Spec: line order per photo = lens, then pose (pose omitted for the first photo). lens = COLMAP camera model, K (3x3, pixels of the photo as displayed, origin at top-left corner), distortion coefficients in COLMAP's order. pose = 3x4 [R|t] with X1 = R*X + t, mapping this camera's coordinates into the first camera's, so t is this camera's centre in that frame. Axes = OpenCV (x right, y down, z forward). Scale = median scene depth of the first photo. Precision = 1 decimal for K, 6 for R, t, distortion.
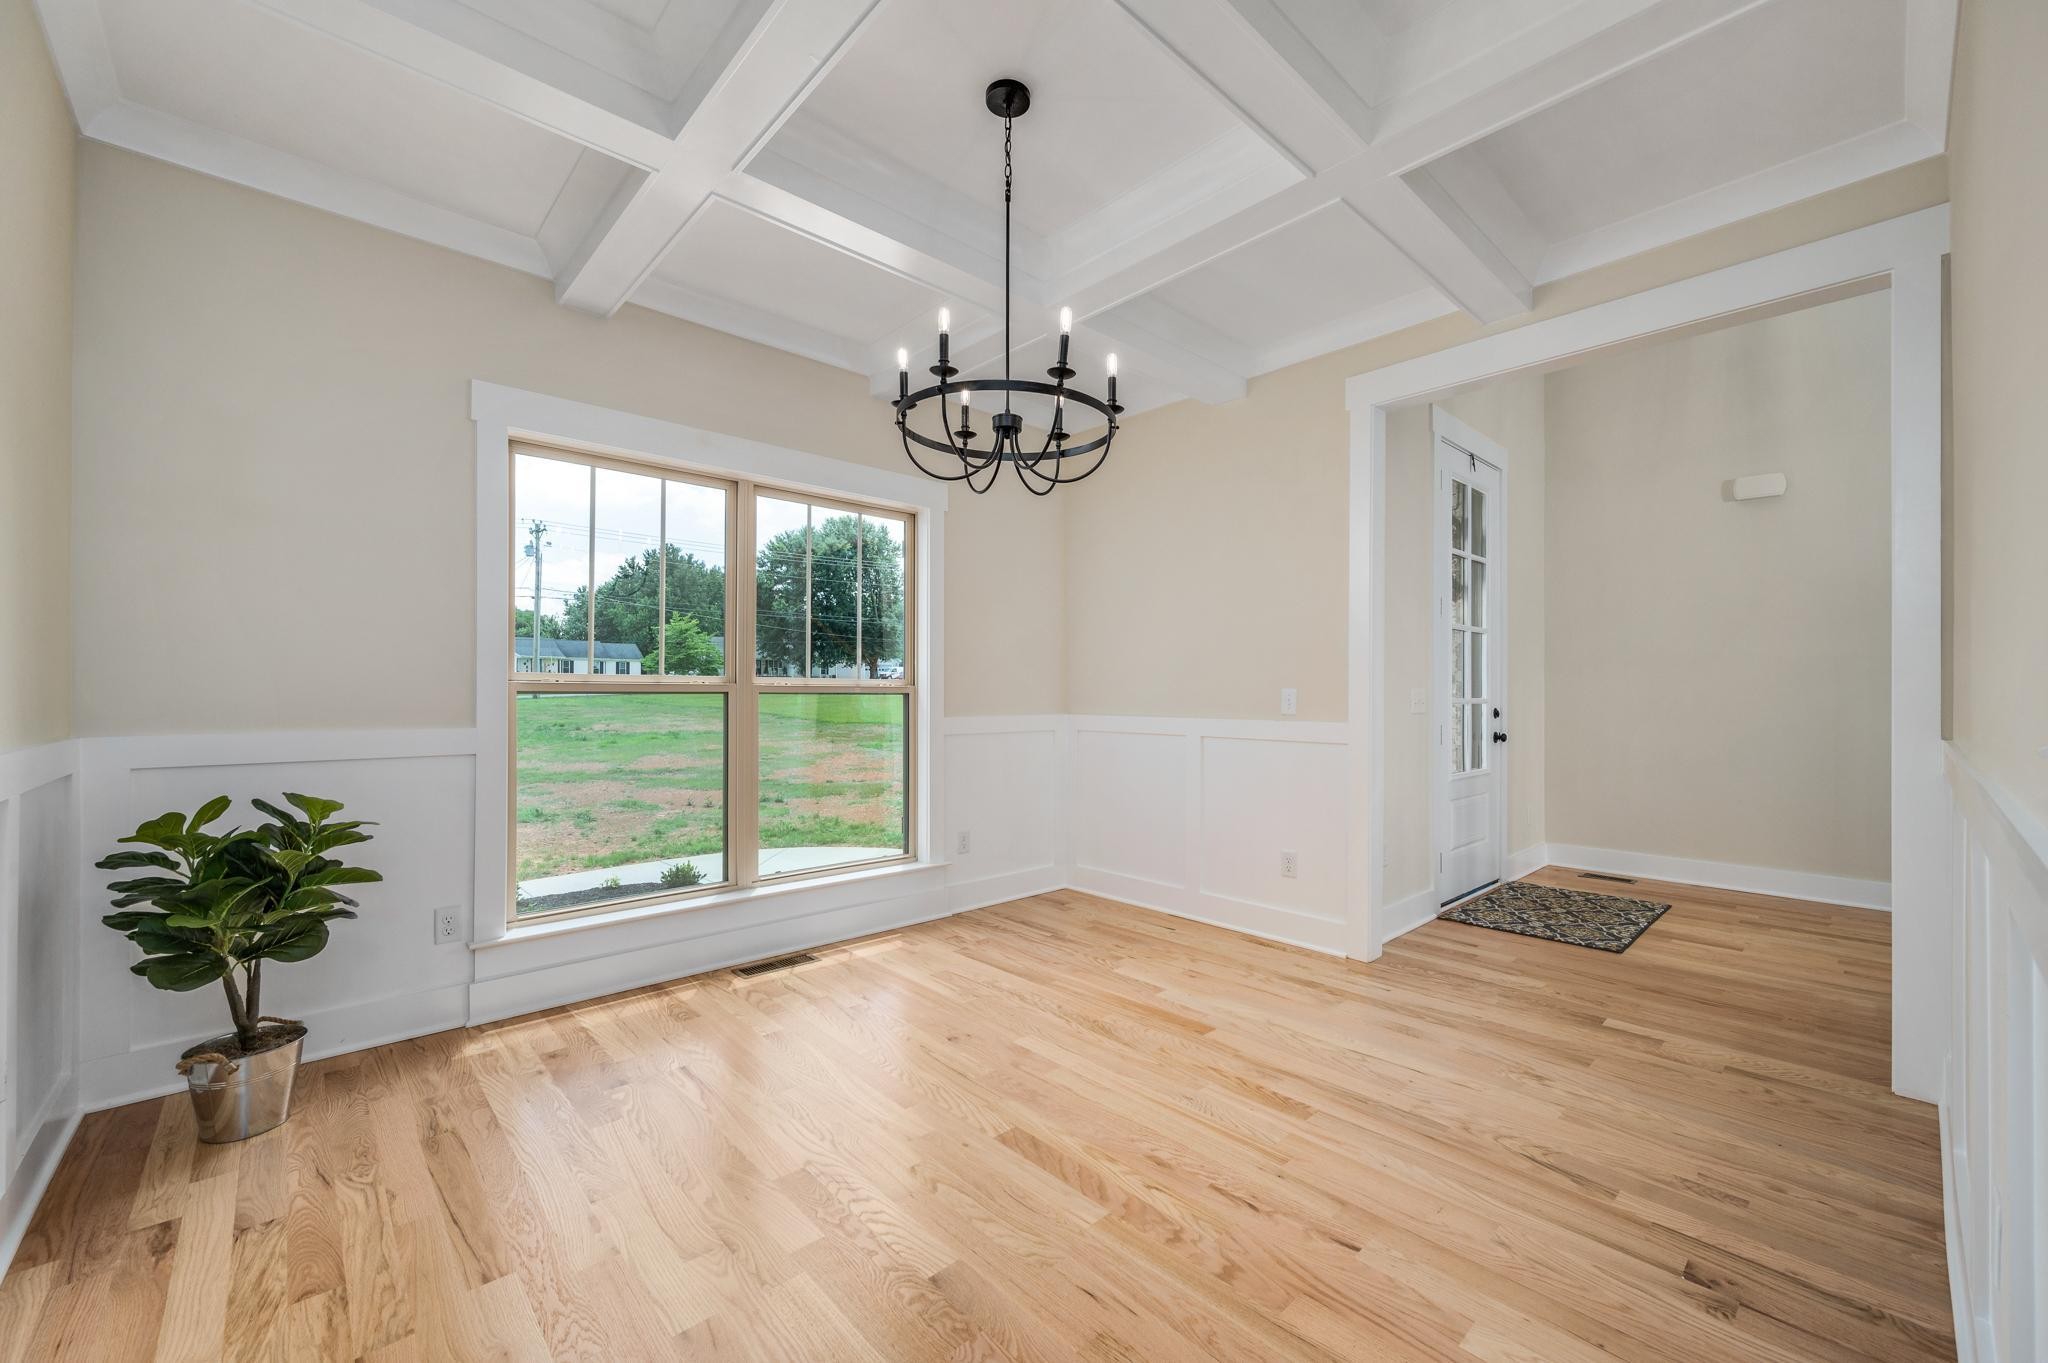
lens RADIAL K [[810.0, 0, 1020.1], [0, 810.0, 692.4], [0, 0, 1]] dist [0.005287, 0.000393]
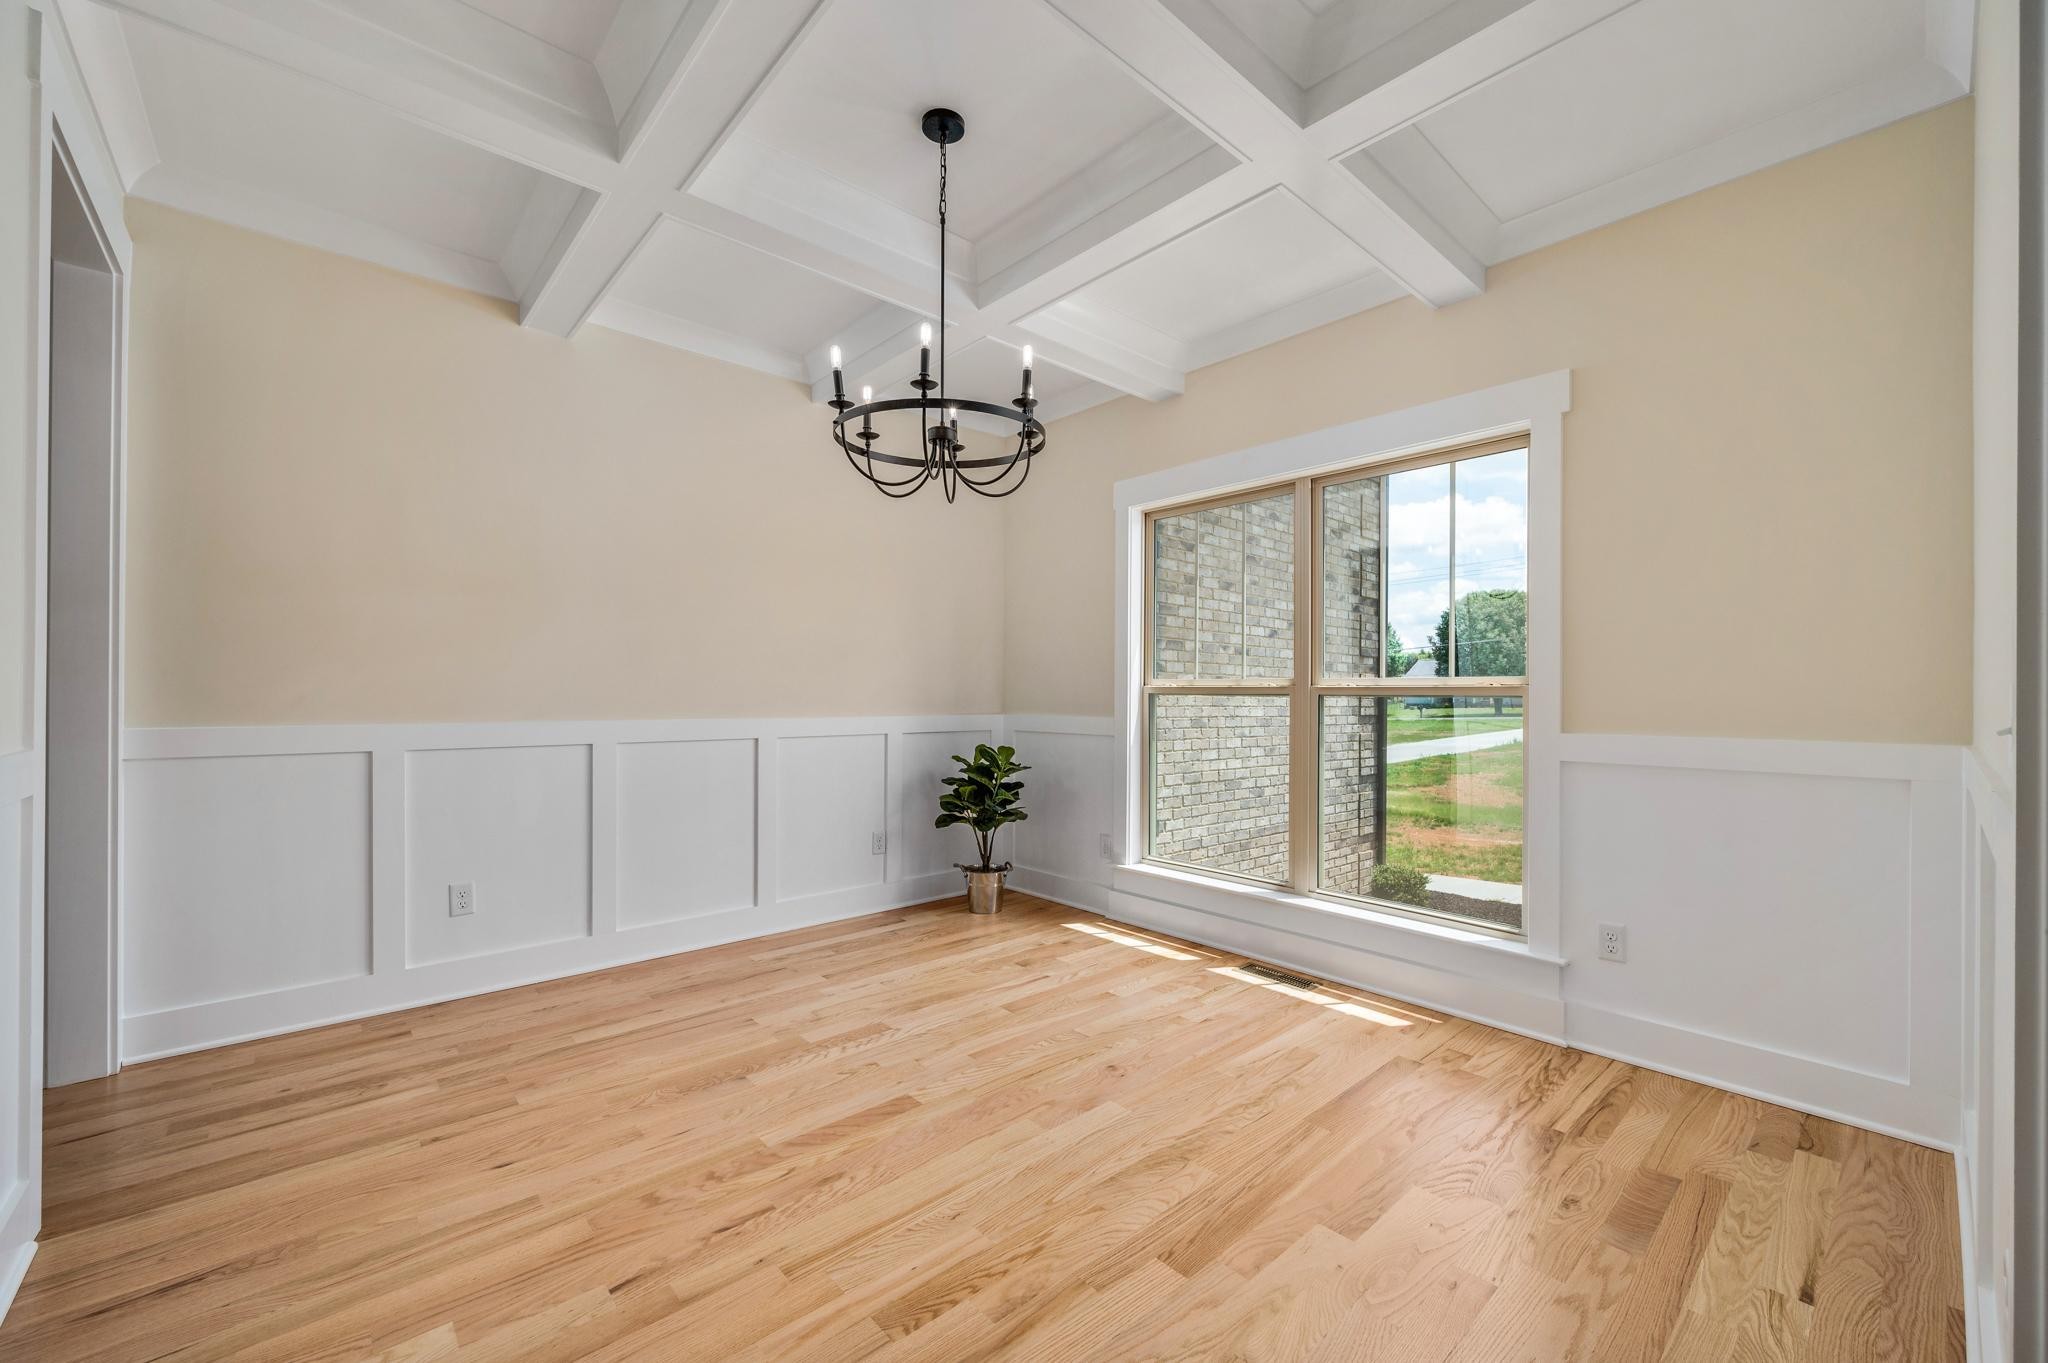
lens RADIAL K [[810.0, 0, 1042.2], [0, 810.0, 681.8], [0, 0, 1]] dist [0.005287, 0.000393]
pose [[0.001563, -0.017379, -0.999848, 0.784438], [-0.000695, 0.999849, -0.017380, 0.010182], [0.999999, 0.000722, 0.001550, 0.866133]]
